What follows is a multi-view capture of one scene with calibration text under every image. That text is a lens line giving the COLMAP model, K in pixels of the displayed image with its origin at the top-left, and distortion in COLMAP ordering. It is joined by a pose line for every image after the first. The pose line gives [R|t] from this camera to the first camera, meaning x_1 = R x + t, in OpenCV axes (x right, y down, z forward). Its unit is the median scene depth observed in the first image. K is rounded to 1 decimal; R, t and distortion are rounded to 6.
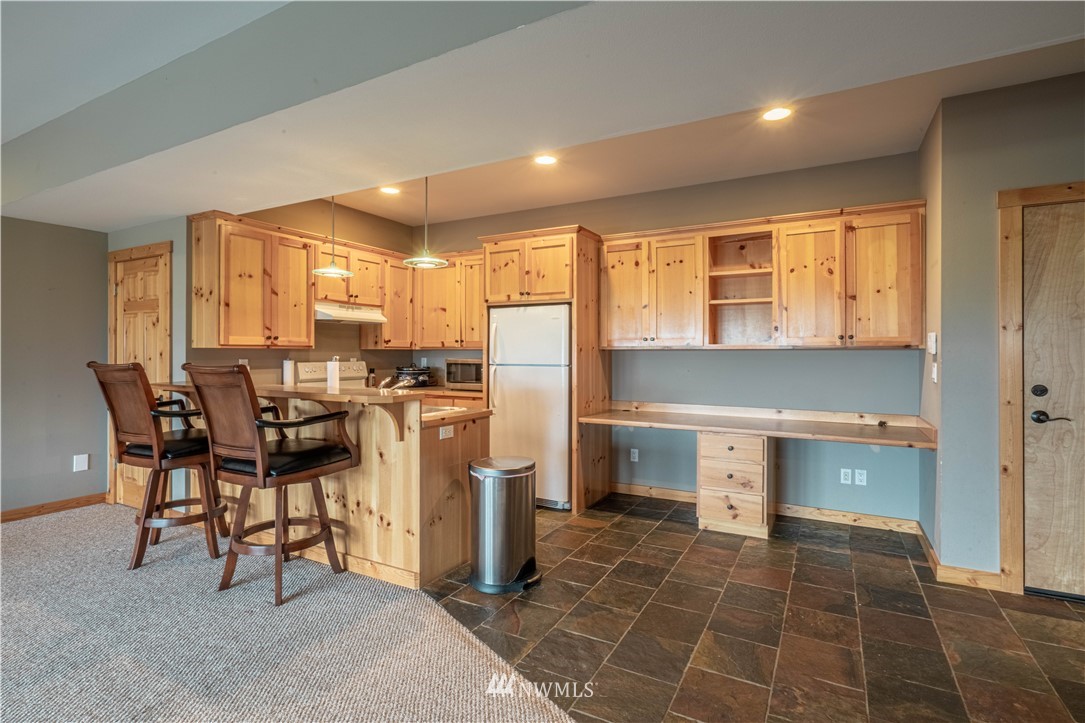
lens RADIAL K [[518.8, 0, 542.0], [0, 518.8, 357.8], [0, 0, 1]] dist [-0.002484, -0.000123]
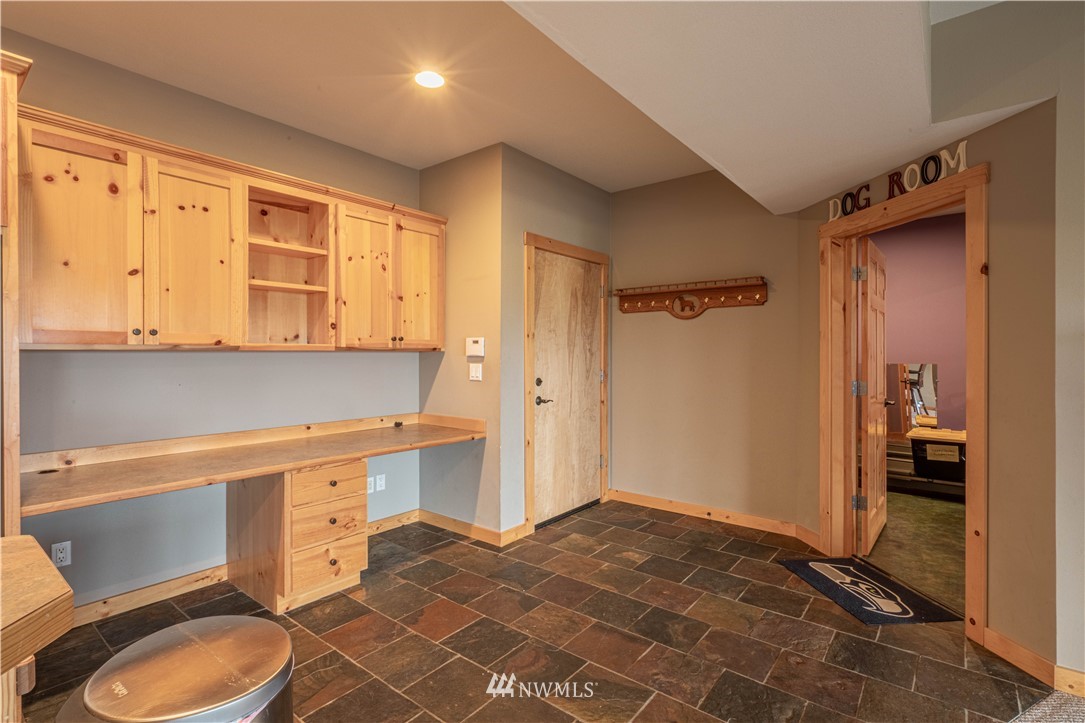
lens RADIAL K [[518.8, 0, 542.0], [0, 518.8, 357.8], [0, 0, 1]] dist [-0.002484, -0.000123]
pose [[0.174958, -0.007589, 0.984547, -0.315307], [0.012242, 0.999910, 0.005532, -0.006707], [-0.984500, 0.011085, 0.175035, 0.567674]]
